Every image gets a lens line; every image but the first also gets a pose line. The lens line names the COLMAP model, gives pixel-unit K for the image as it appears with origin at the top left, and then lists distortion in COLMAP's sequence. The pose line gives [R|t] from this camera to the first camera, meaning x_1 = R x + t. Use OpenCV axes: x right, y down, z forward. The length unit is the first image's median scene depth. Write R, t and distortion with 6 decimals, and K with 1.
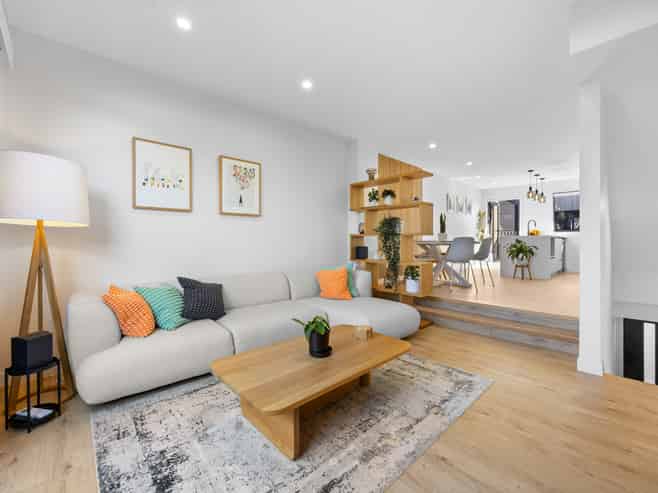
lens RADIAL K [[286.8, 0, 329.0], [0, 286.8, 246.5], [0, 0, 1]] dist [0.001440, -0.000065]
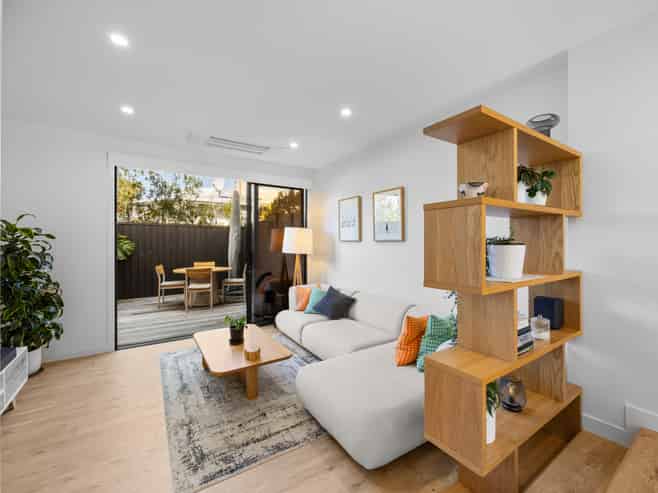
lens RADIAL K [[286.8, 0, 329.0], [0, 286.8, 246.5], [0, 0, 1]] dist [0.001440, -0.000065]
pose [[-0.183006, 0.009375, -0.983067, 1.113241], [-0.020798, 0.999694, 0.013406, -0.141929], [0.982892, 0.022899, -0.182755, 1.394295]]
